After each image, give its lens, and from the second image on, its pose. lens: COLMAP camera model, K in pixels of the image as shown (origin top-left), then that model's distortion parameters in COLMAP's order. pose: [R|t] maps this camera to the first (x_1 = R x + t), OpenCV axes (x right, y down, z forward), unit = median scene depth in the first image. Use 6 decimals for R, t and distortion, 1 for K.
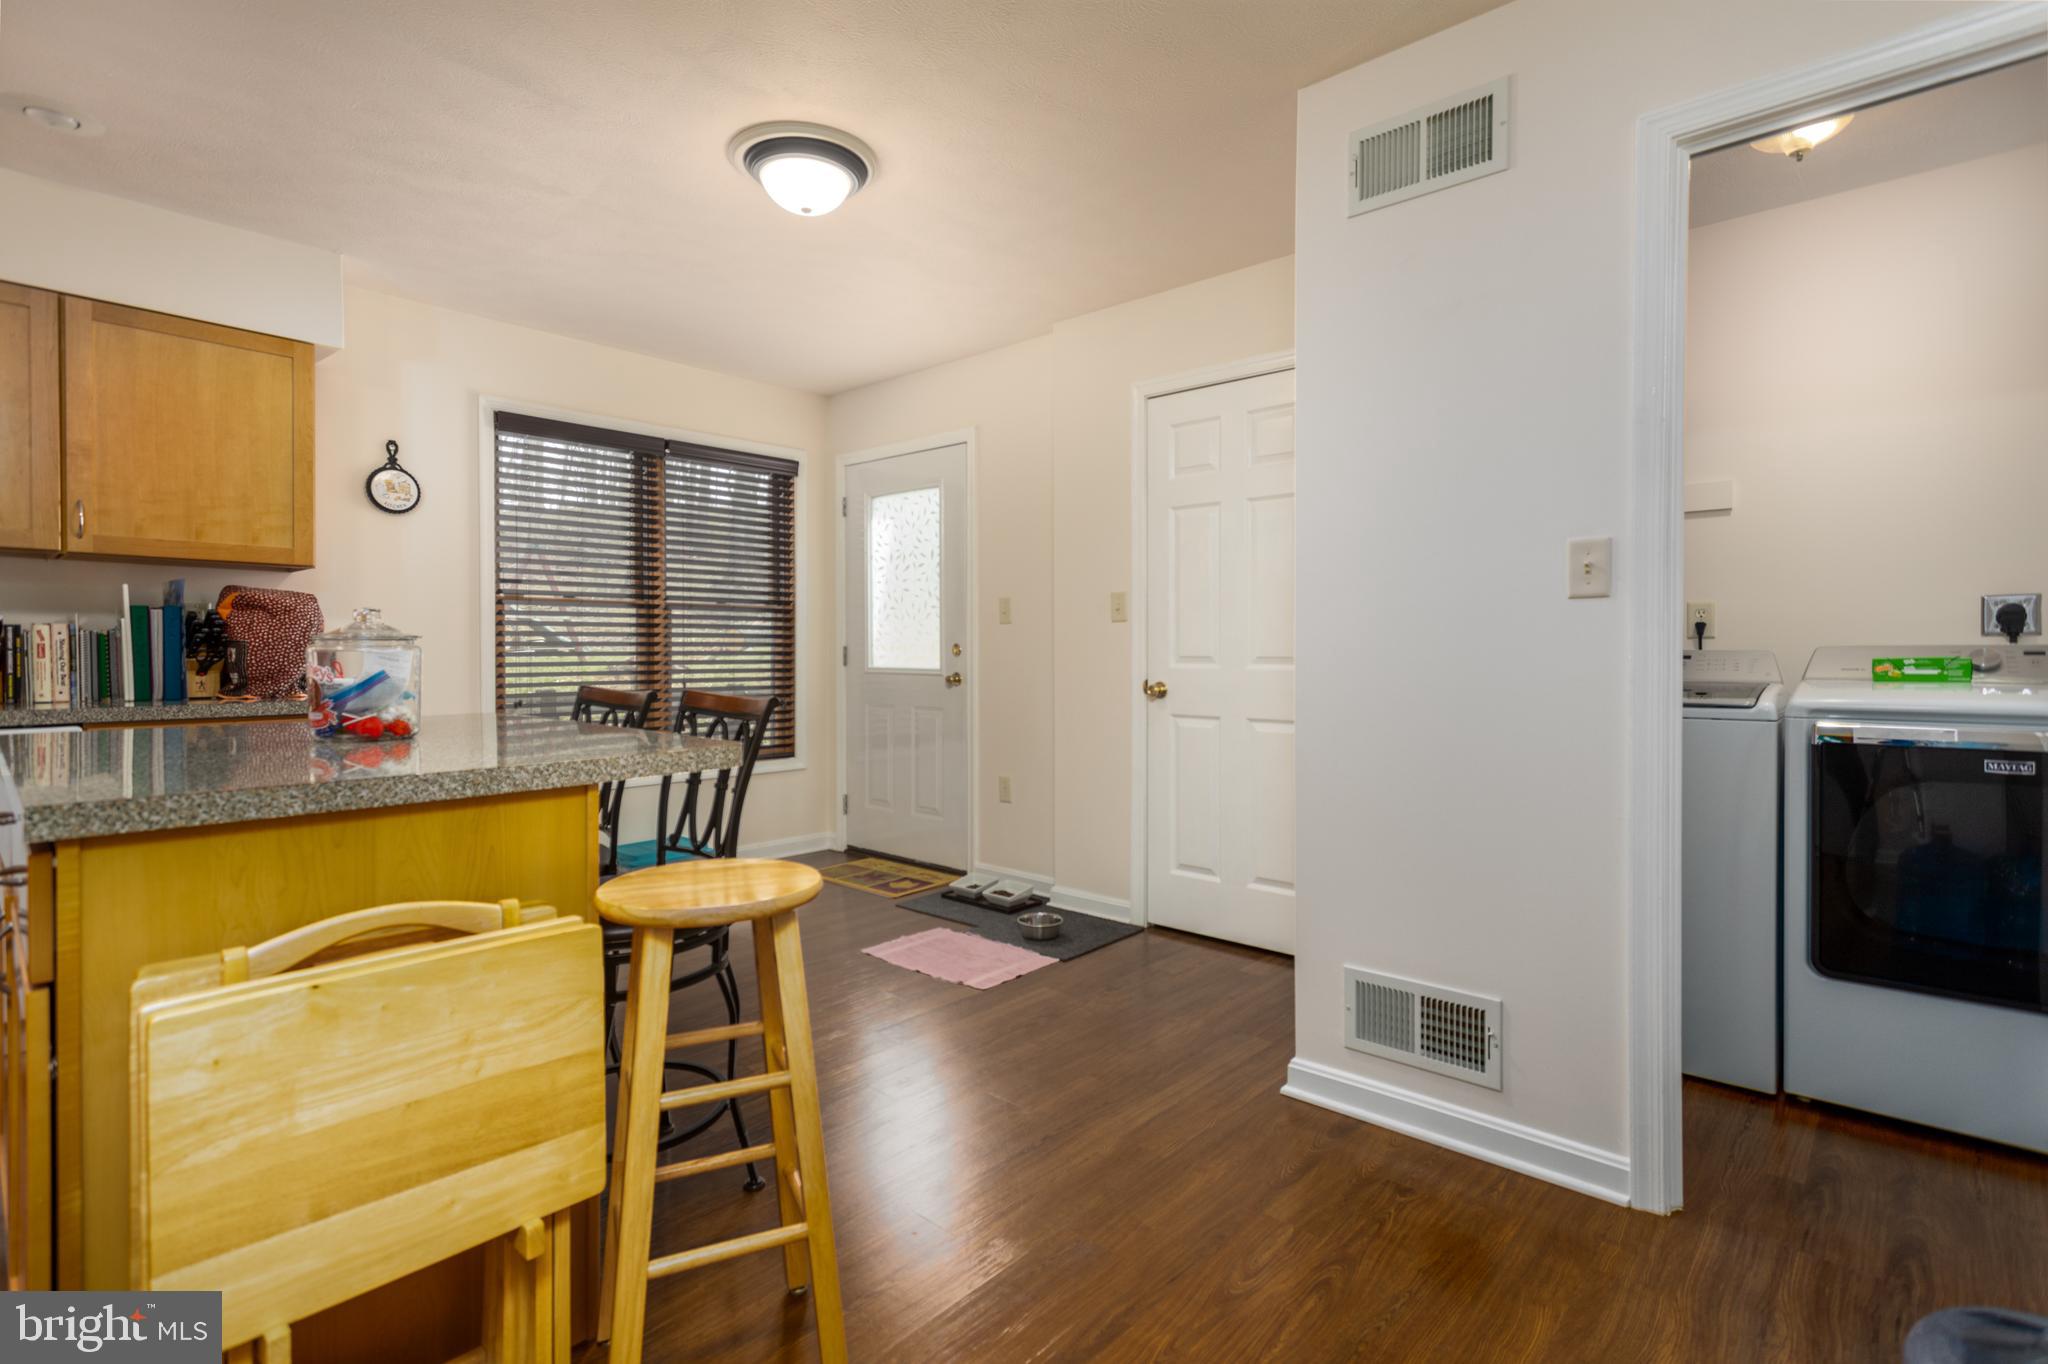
lens RADIAL K [[983.9, 0, 1033.1], [0, 983.9, 655.9], [0, 0, 1]] dist [0.012755, -0.000715]
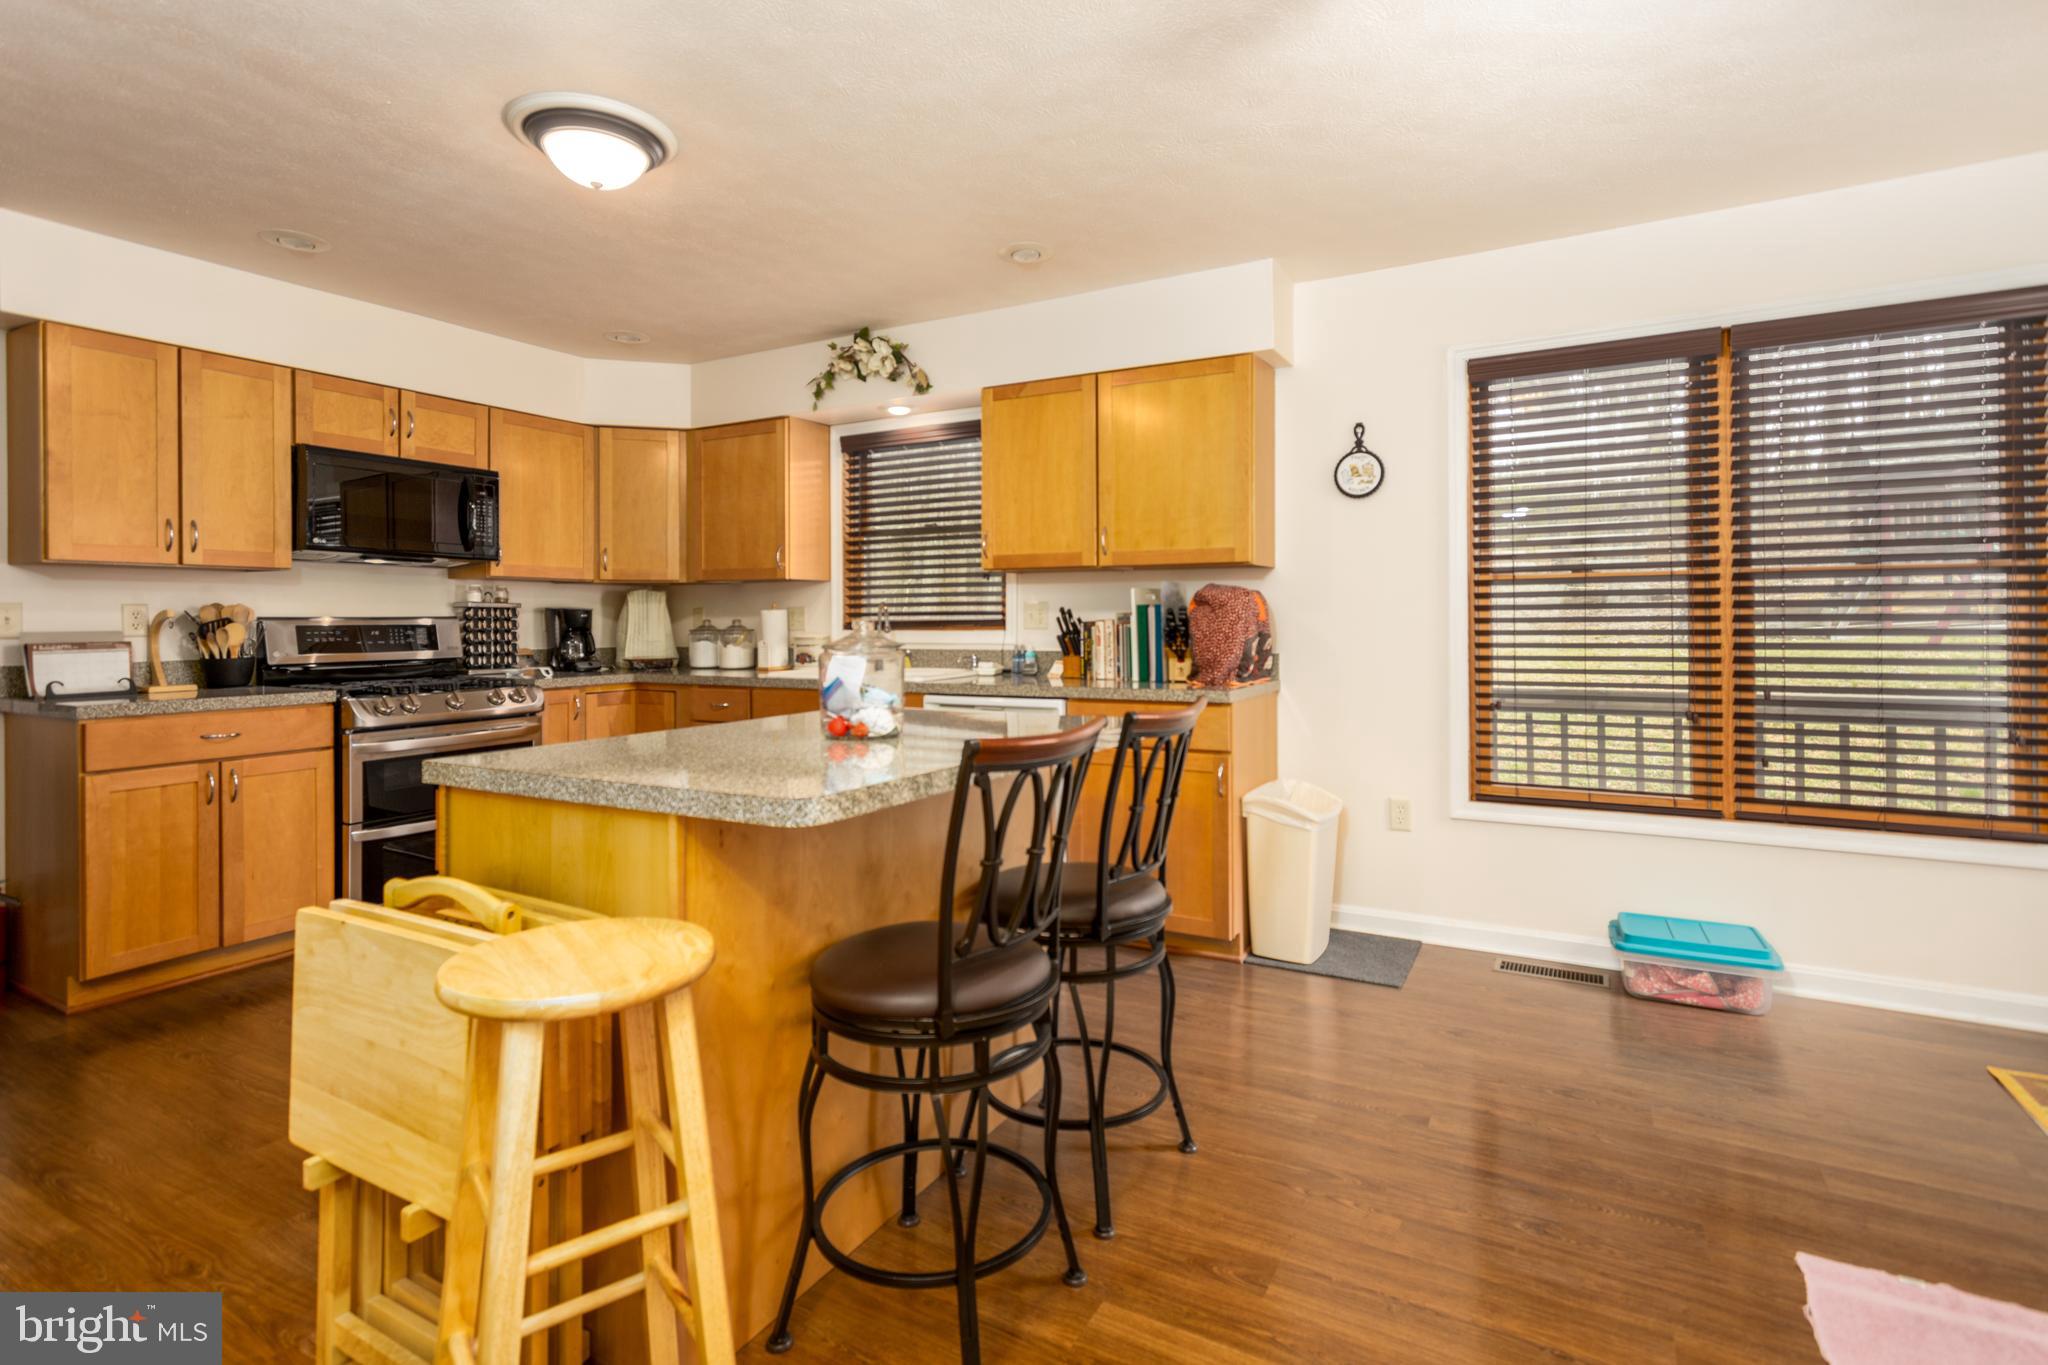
lens RADIAL K [[983.9, 0, 1008.2], [0, 983.9, 623.9], [0, 0, 1]] dist [0.012755, -0.000715]
pose [[0.215421, -0.005850, -0.976504, 0.256890], [-0.004750, 0.999964, -0.007039, -0.016270], [0.976510, 0.006155, 0.215386, 0.545206]]
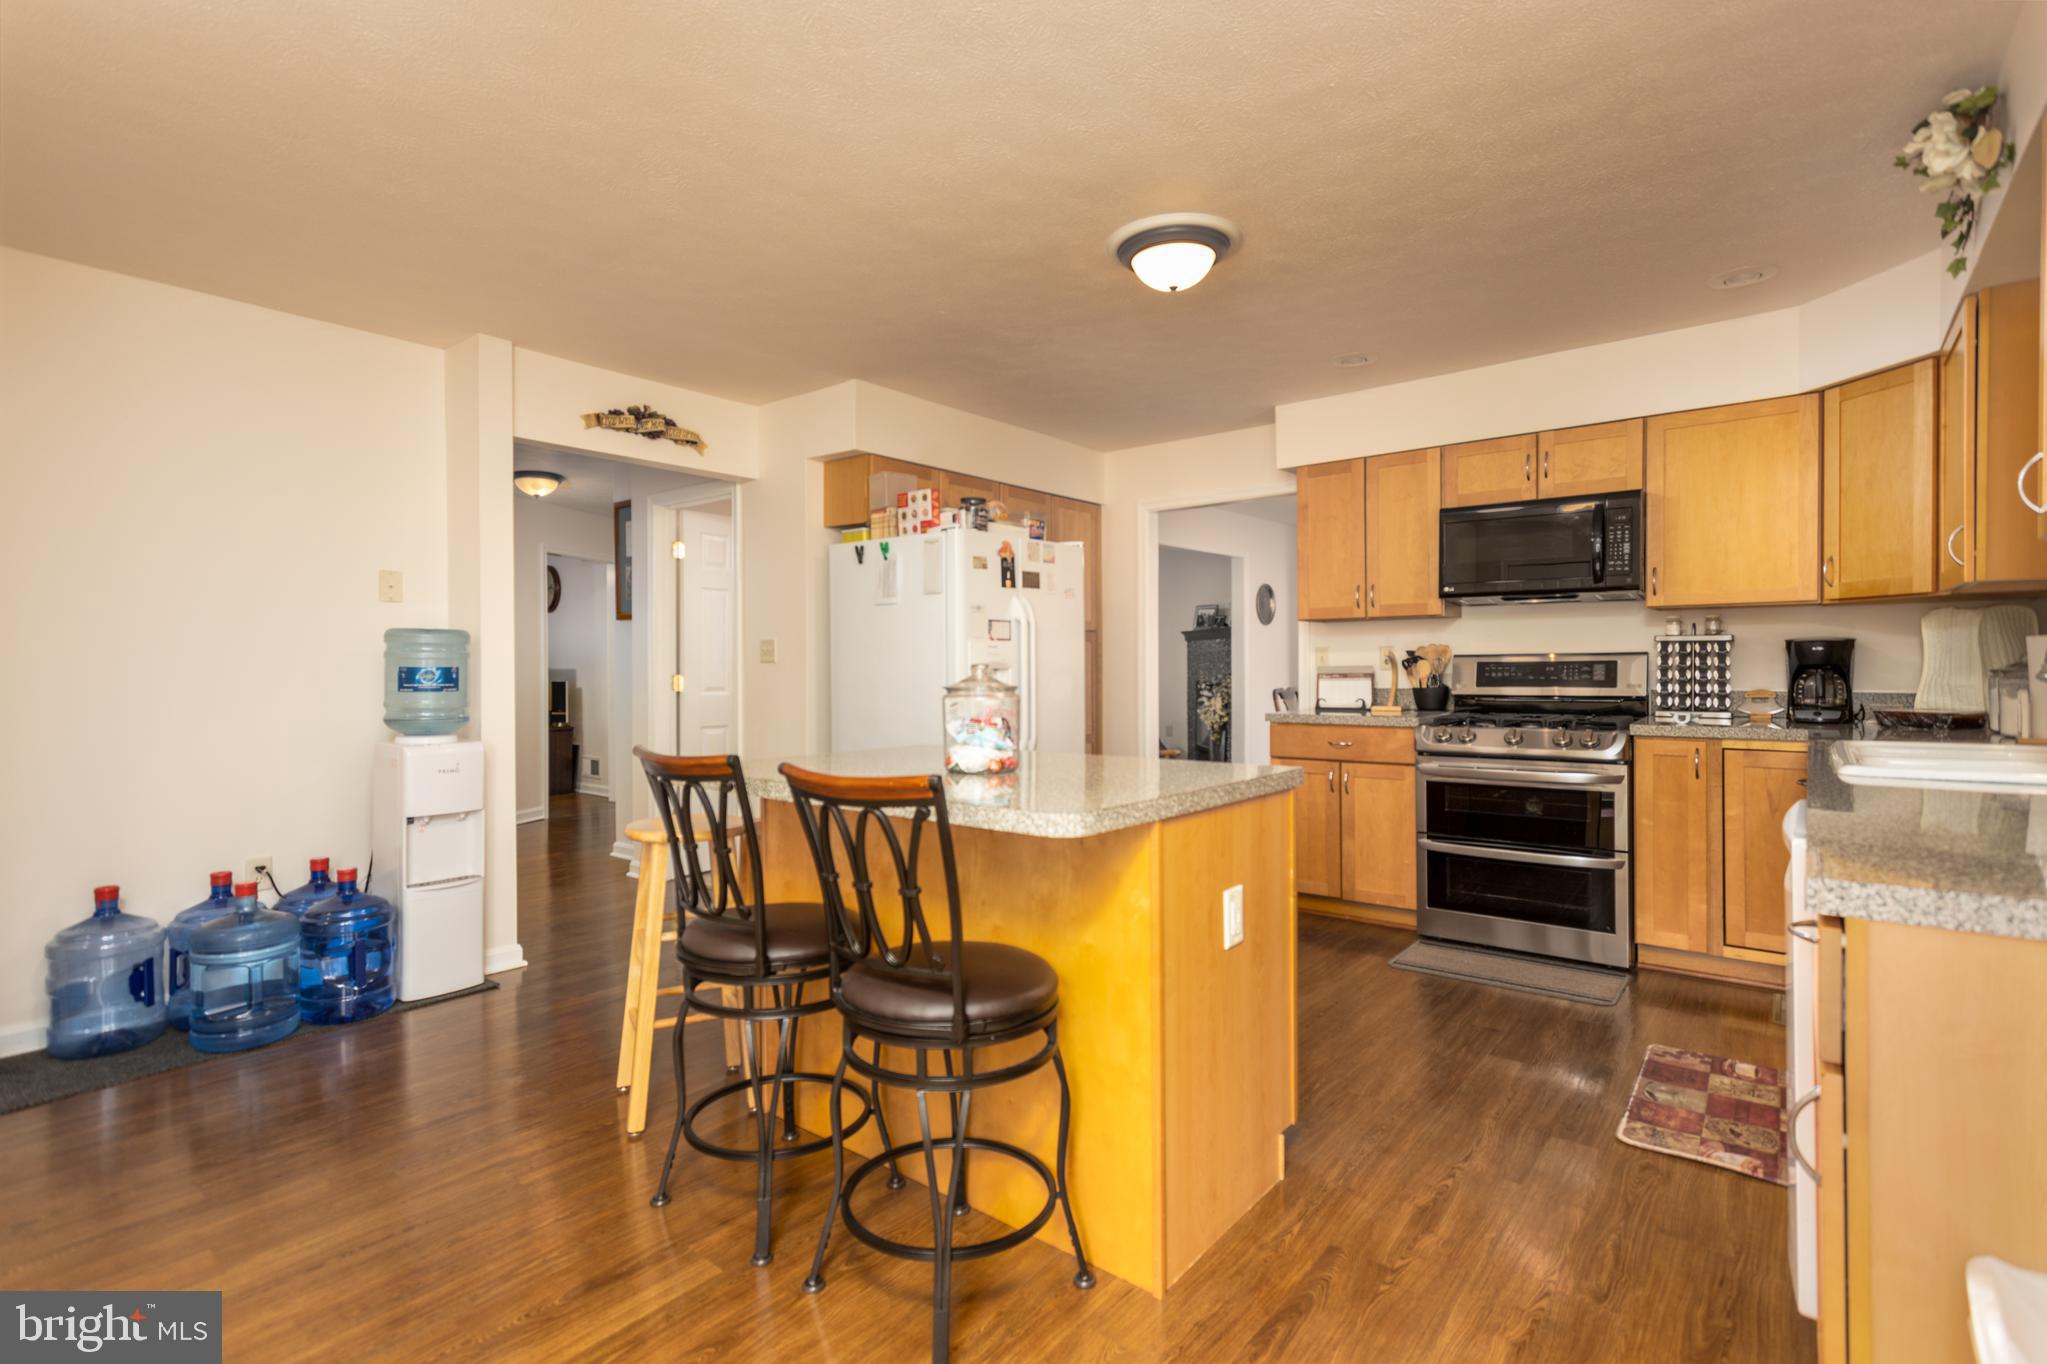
lens RADIAL K [[983.4, 0, 1039.3], [0, 983.4, 671.5], [0, 0, 1]] dist [0.012755, -0.000715]
pose [[-0.997149, 0.000168, -0.075452, -0.393130], [-0.001249, 0.999824, 0.018729, -0.030660], [0.075442, 0.018769, -0.996974, 1.309520]]
